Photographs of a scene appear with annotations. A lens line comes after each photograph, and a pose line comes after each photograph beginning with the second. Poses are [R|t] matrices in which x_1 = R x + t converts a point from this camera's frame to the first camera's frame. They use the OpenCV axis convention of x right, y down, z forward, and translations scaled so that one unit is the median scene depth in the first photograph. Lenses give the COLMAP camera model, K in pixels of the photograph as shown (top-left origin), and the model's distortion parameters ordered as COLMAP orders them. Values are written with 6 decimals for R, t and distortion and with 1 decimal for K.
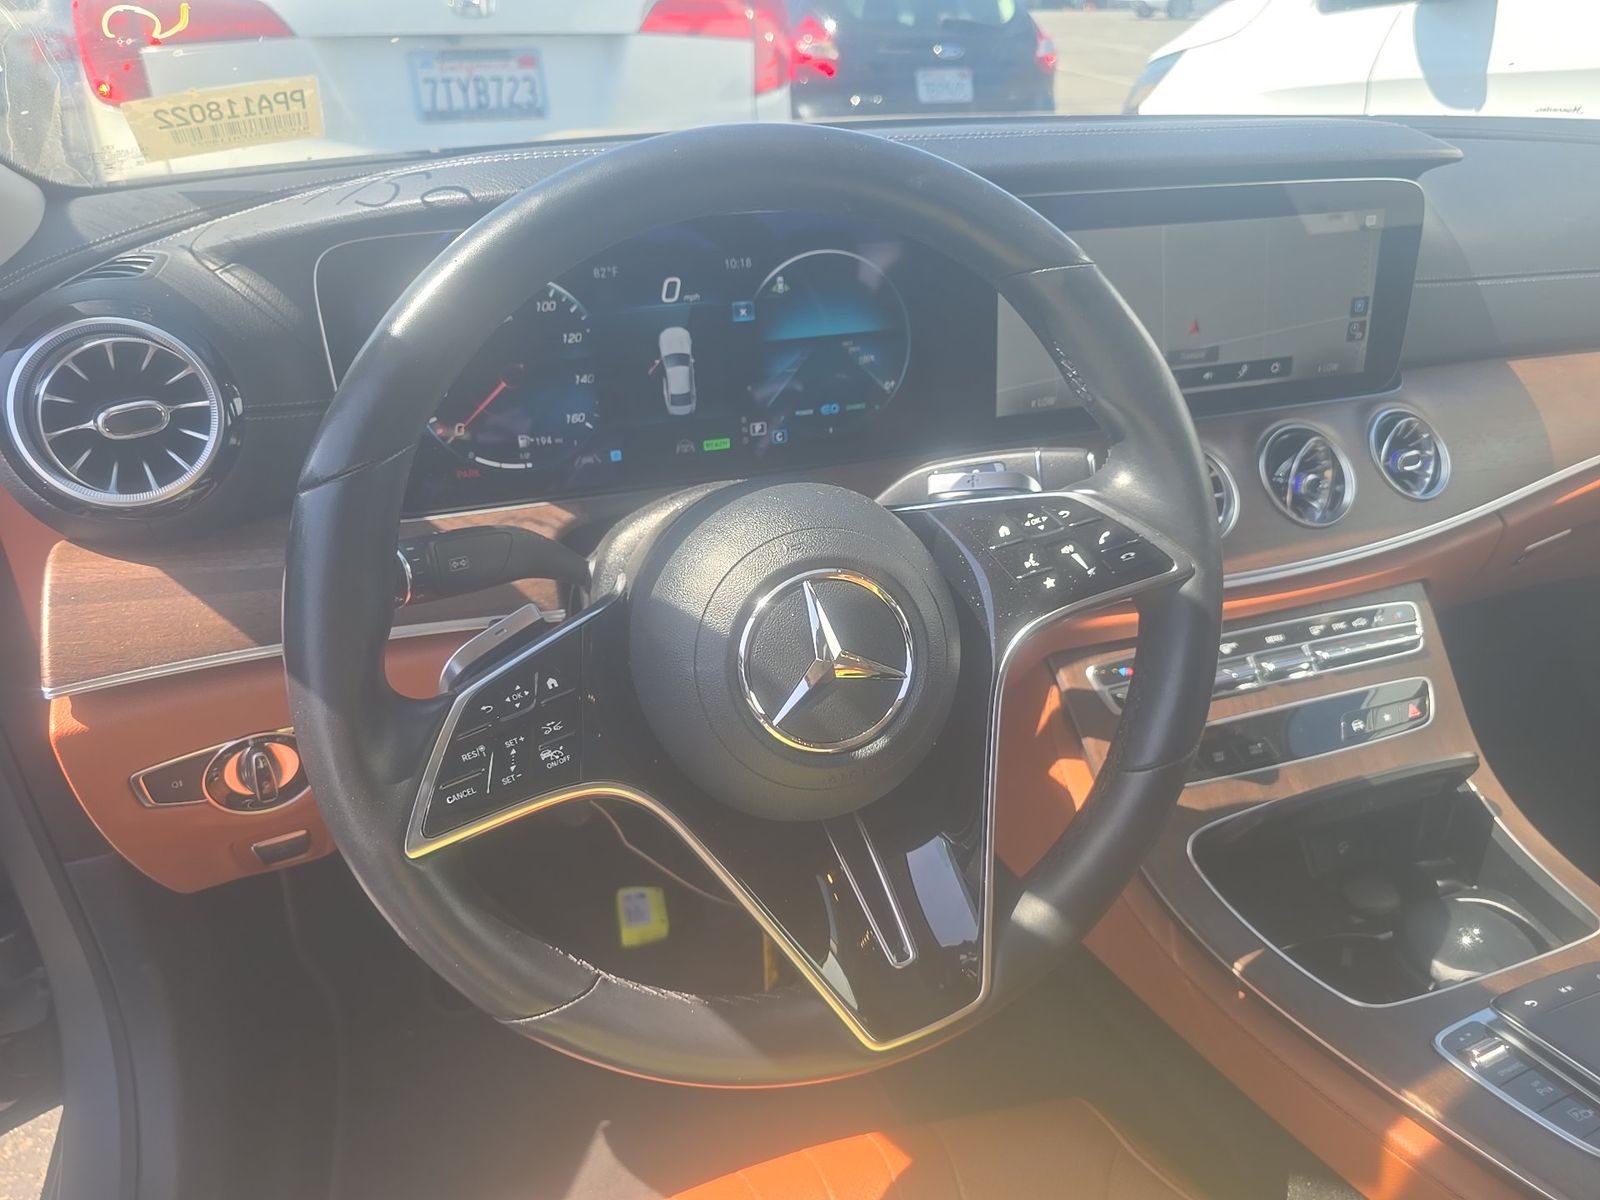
lens RADIAL K [[1224.3, 0, 794.2], [0, 1224.3, 594.2], [0, 0, 1]] dist [0.062935, -0.046455]
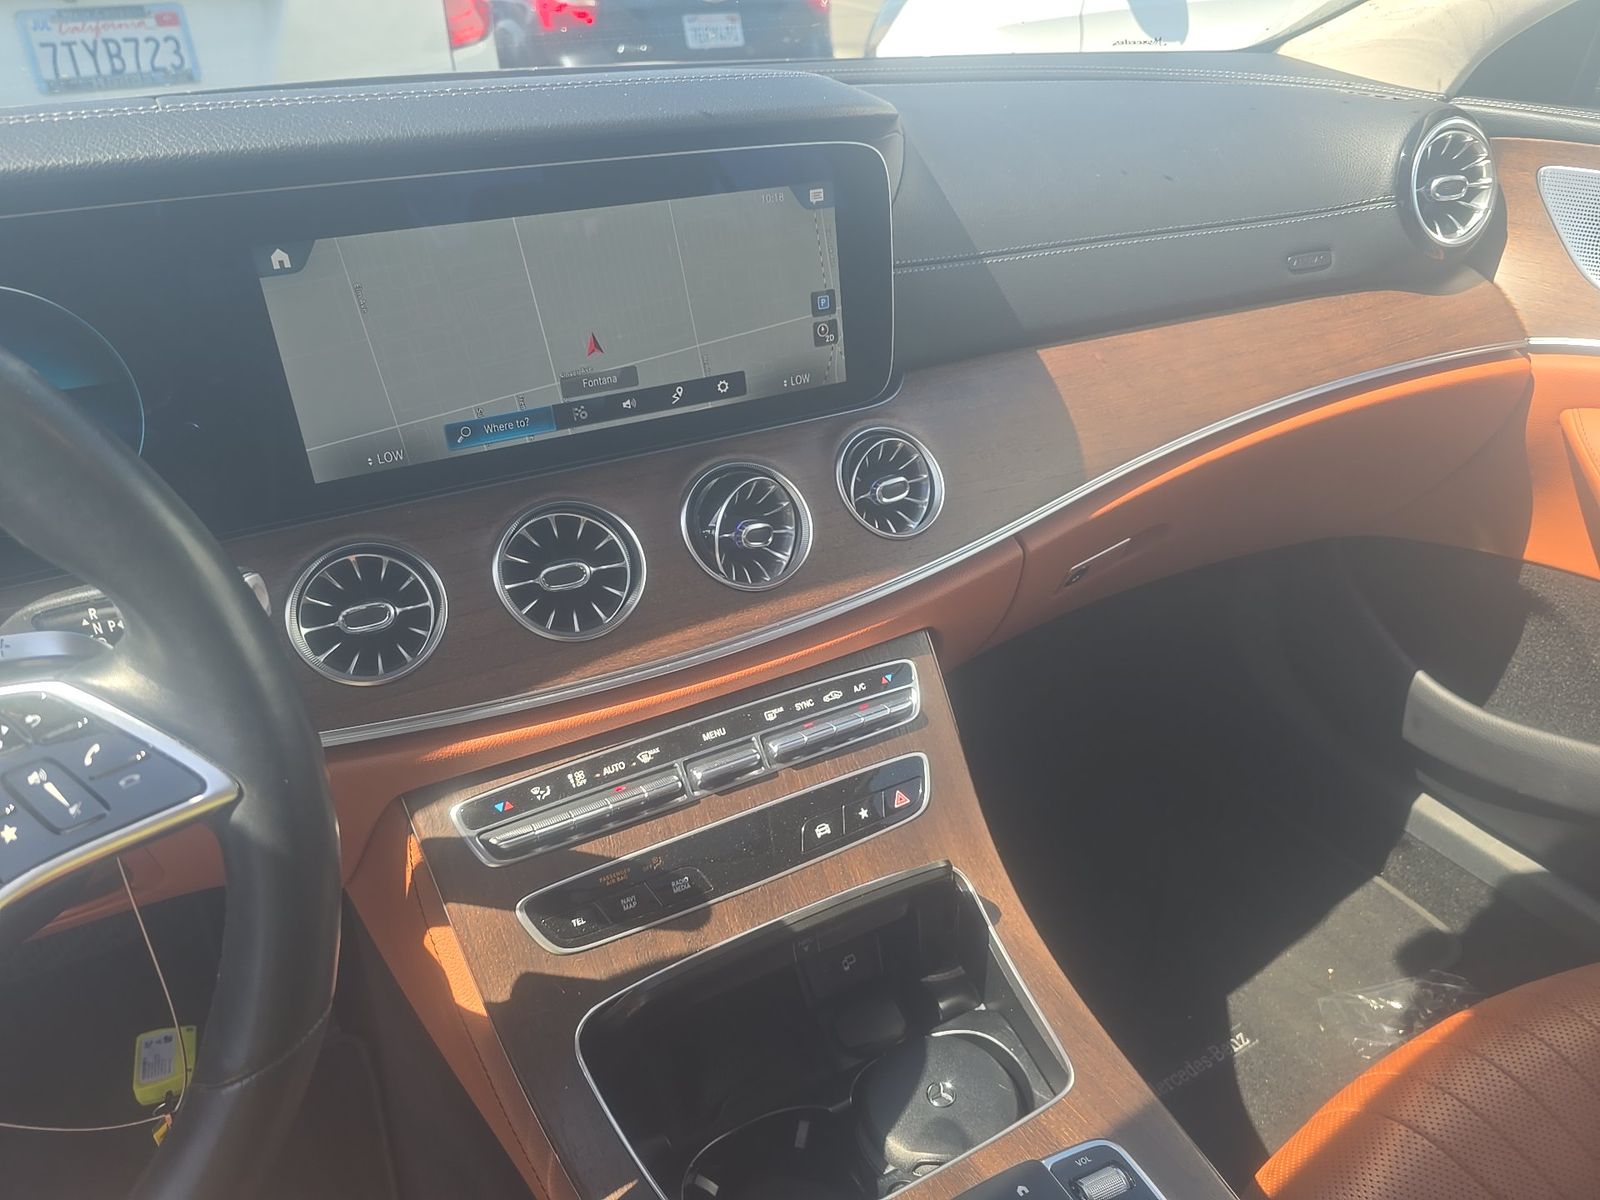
lens RADIAL K [[1224.3, 0, 790.7], [0, 1224.3, 598.2], [0, 0, 1]] dist [0.062935, -0.046455]
pose [[0.990434, -0.086267, 0.107699, 0.373903], [0.082012, 0.995689, 0.043335, -0.085131], [-0.110973, -0.034088, 0.993239, 0.217468]]
